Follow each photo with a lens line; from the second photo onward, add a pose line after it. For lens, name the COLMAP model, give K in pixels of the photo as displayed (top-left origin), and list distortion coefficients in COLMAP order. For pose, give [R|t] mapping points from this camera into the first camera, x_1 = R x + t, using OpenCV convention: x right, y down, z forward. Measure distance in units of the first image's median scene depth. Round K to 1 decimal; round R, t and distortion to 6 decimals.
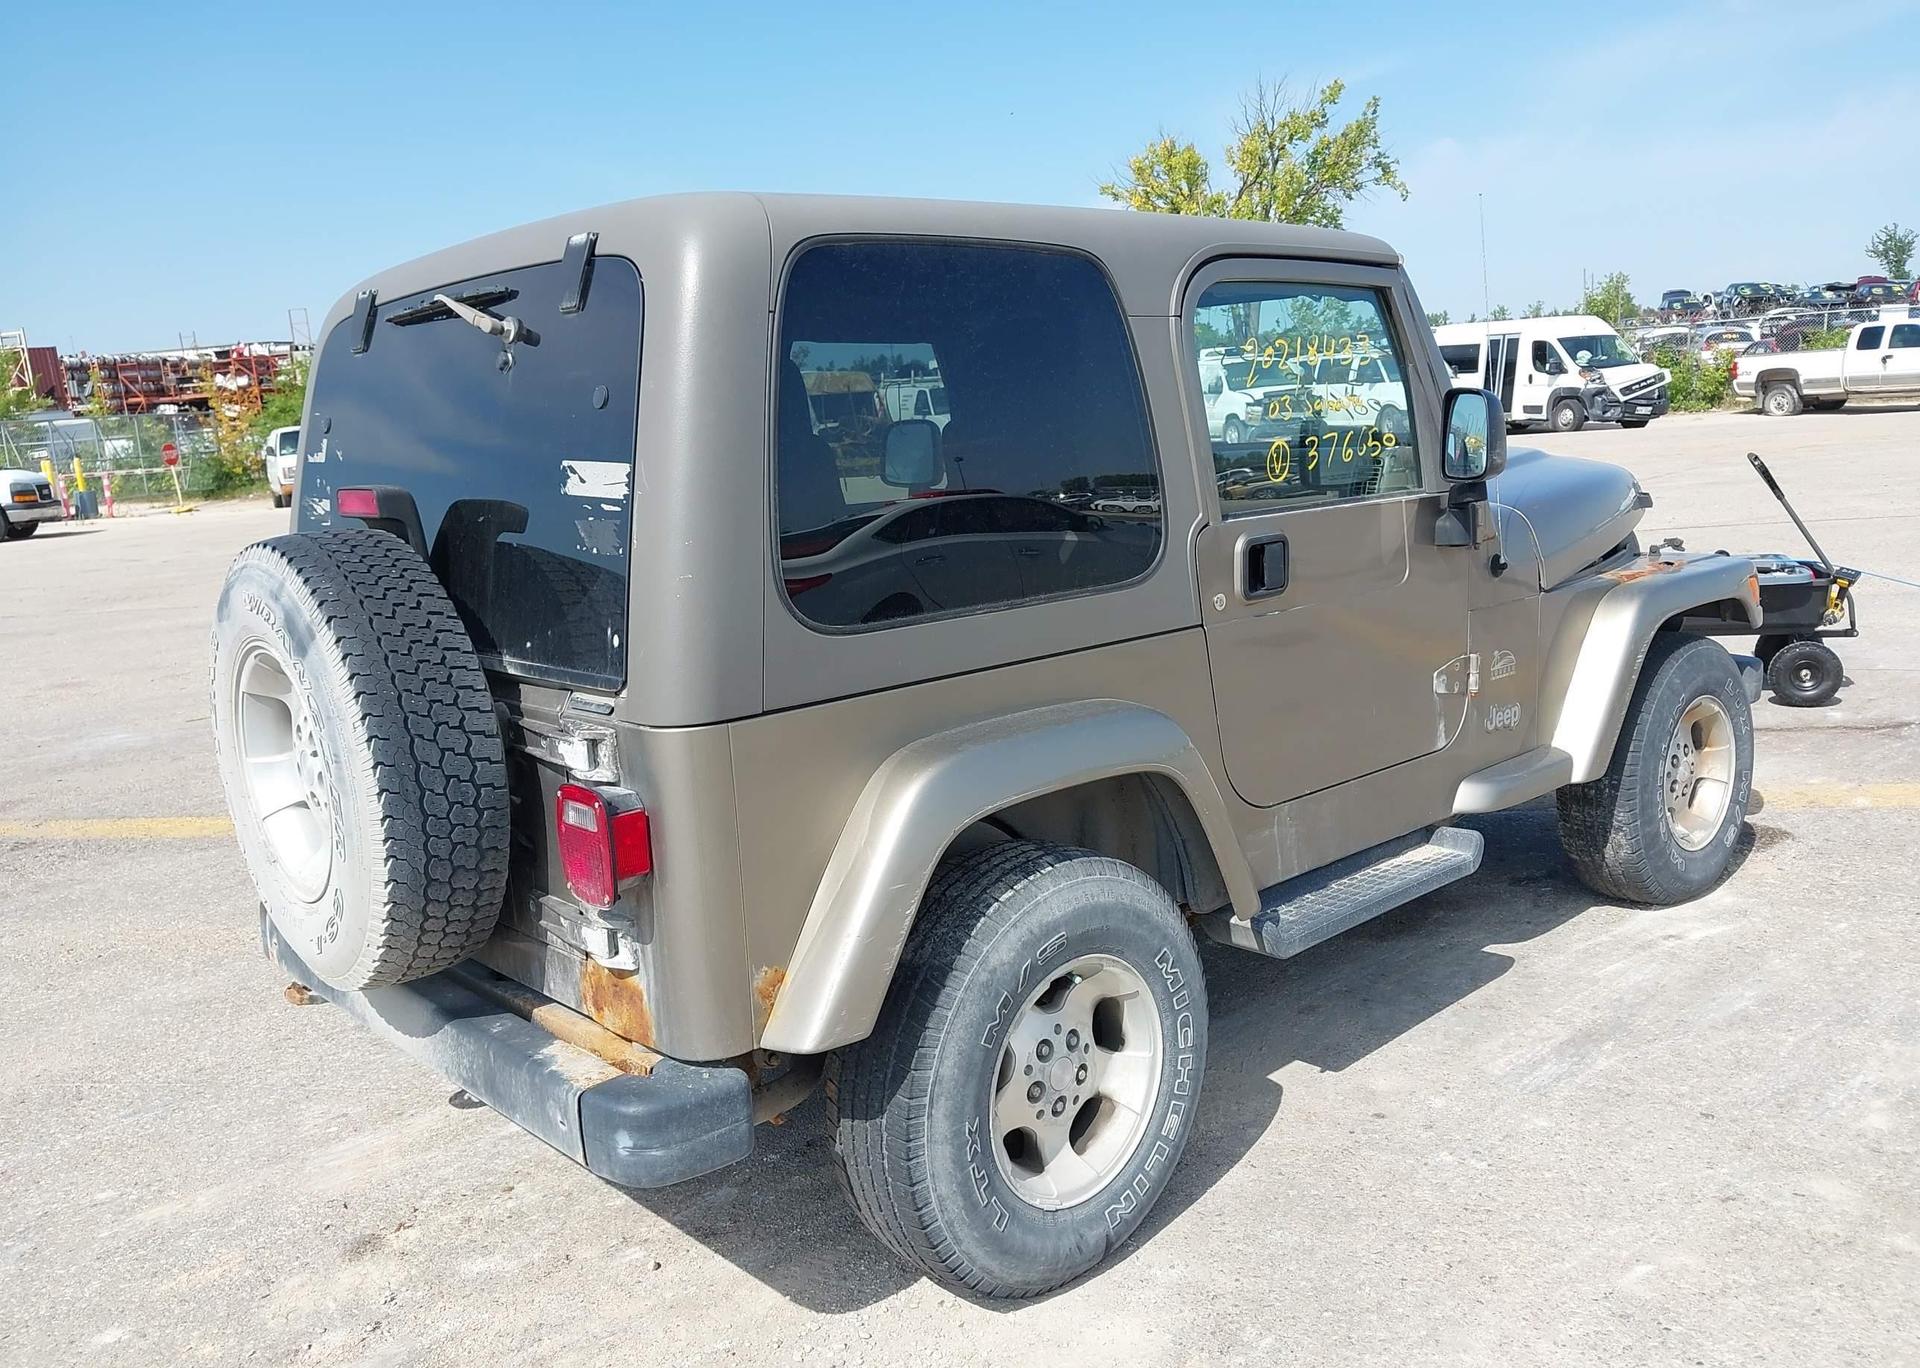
lens RADIAL K [[1516.4, 0, 958.9], [0, 1516.4, 676.5], [0, 0, 1]] dist [0.037785, -0.060166]
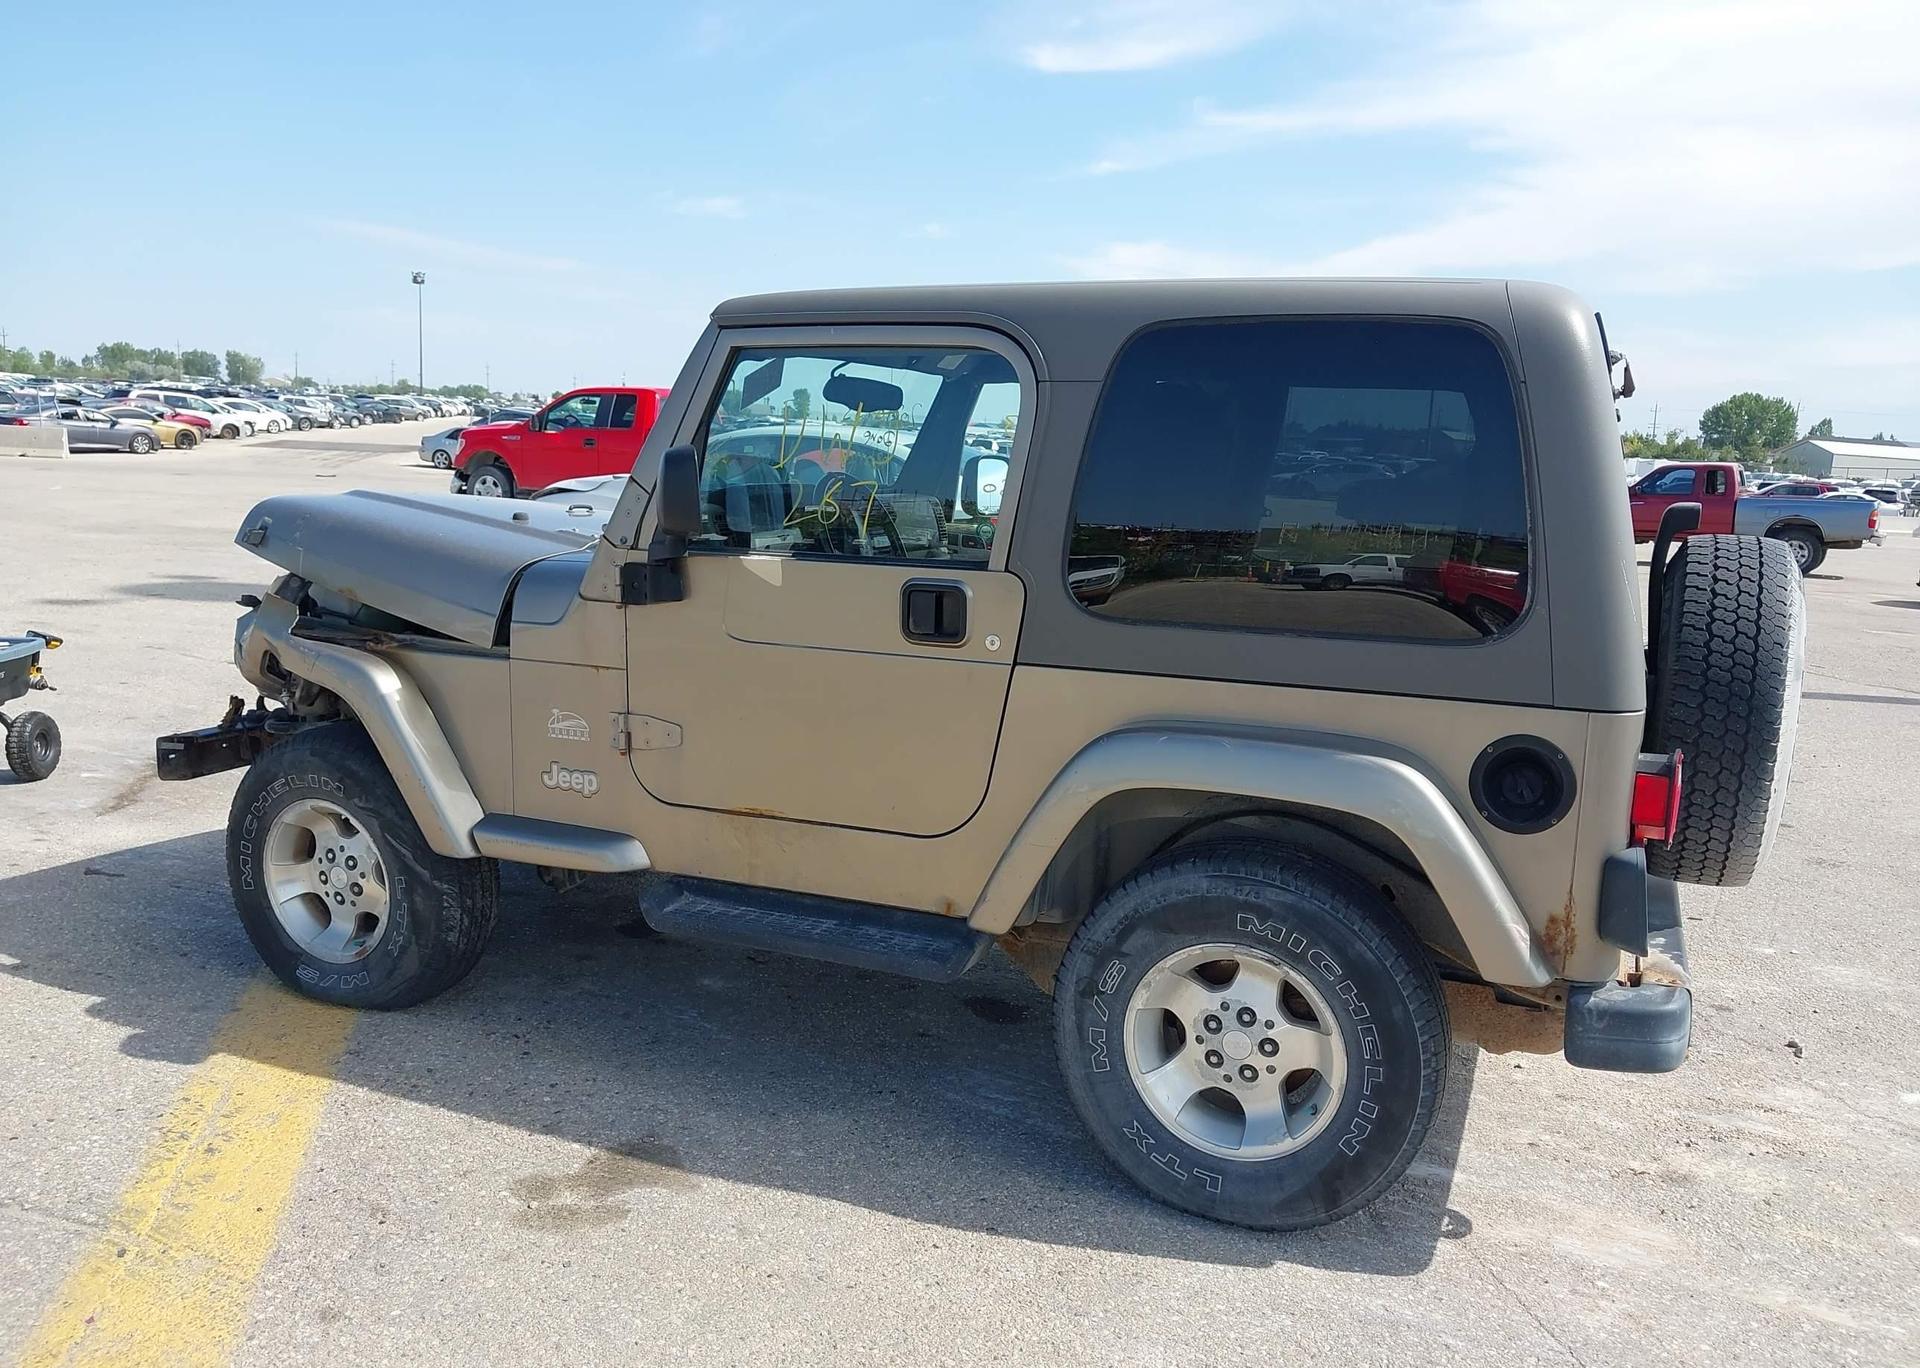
lens RADIAL K [[1516.4, 0, 944.5], [0, 1516.4, 702.1], [0, 0, 1]] dist [0.037785, -0.060166]
pose [[-0.405646, -0.108780, 0.907534, -1.030568], [0.148340, 0.971895, 0.182799, -0.227705], [-0.901913, 0.208776, -0.378109, 1.642451]]
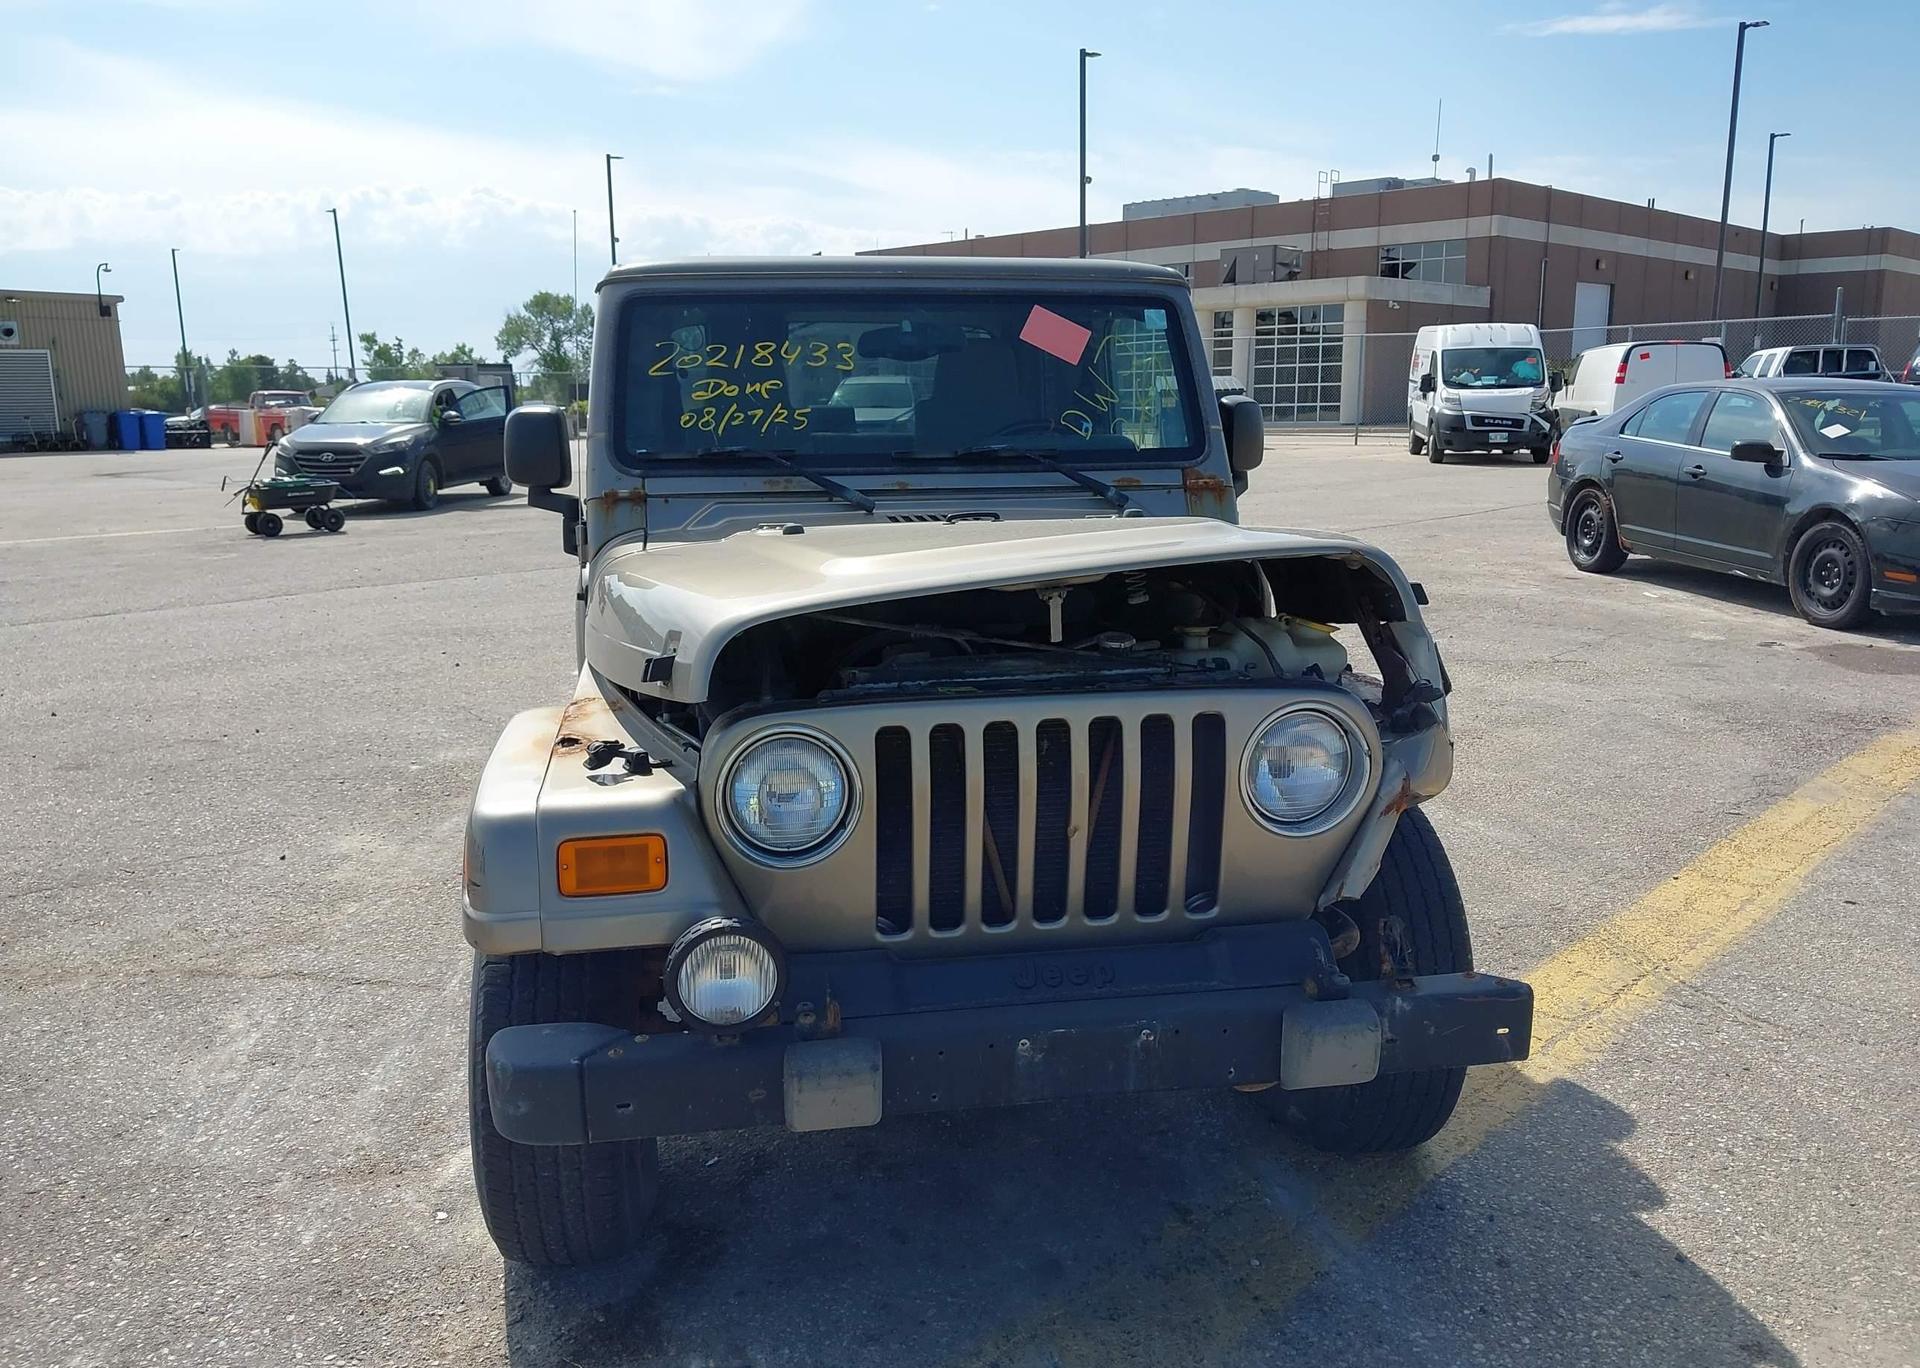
lens RADIAL K [[1516.4, 0, 953.2], [0, 1516.4, 694.7], [0, 0, 1]] dist [0.037785, -0.060166]
pose [[-0.537570, 0.238753, -0.808712, 1.125001], [-0.106590, 0.932143, 0.346046, -0.409759], [0.836455, 0.272224, -0.475644, 1.840260]]
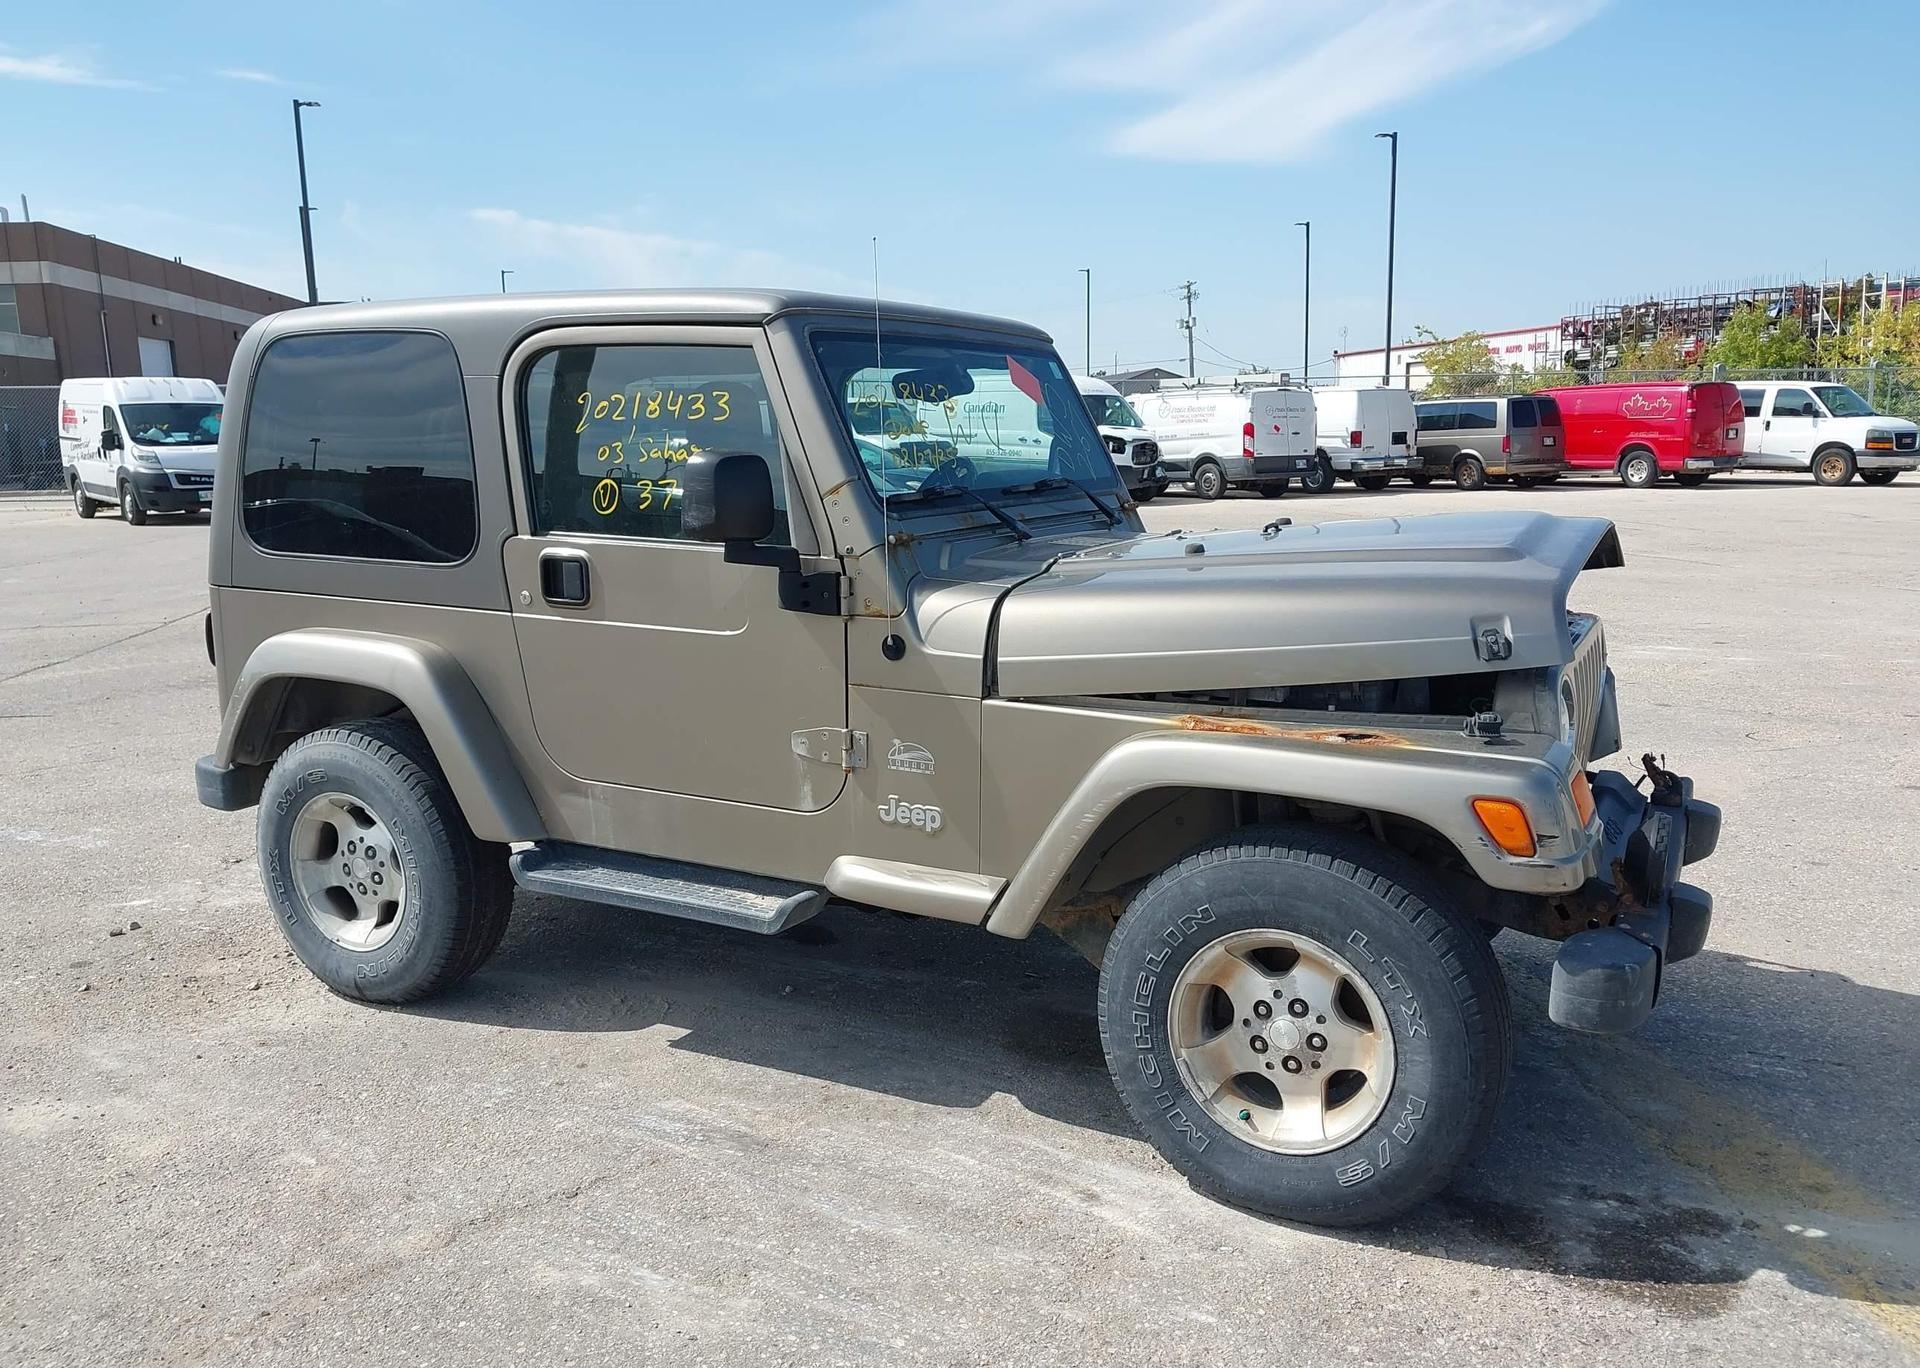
lens RADIAL K [[1516.4, 0, 949.3], [0, 1516.4, 688.8], [0, 0, 1]] dist [0.037785, -0.060166]
pose [[0.331653, 0.222733, -0.916731, 1.316893], [-0.177058, 0.969158, 0.171415, -0.229434], [0.926637, 0.105464, 0.360861, 0.780887]]
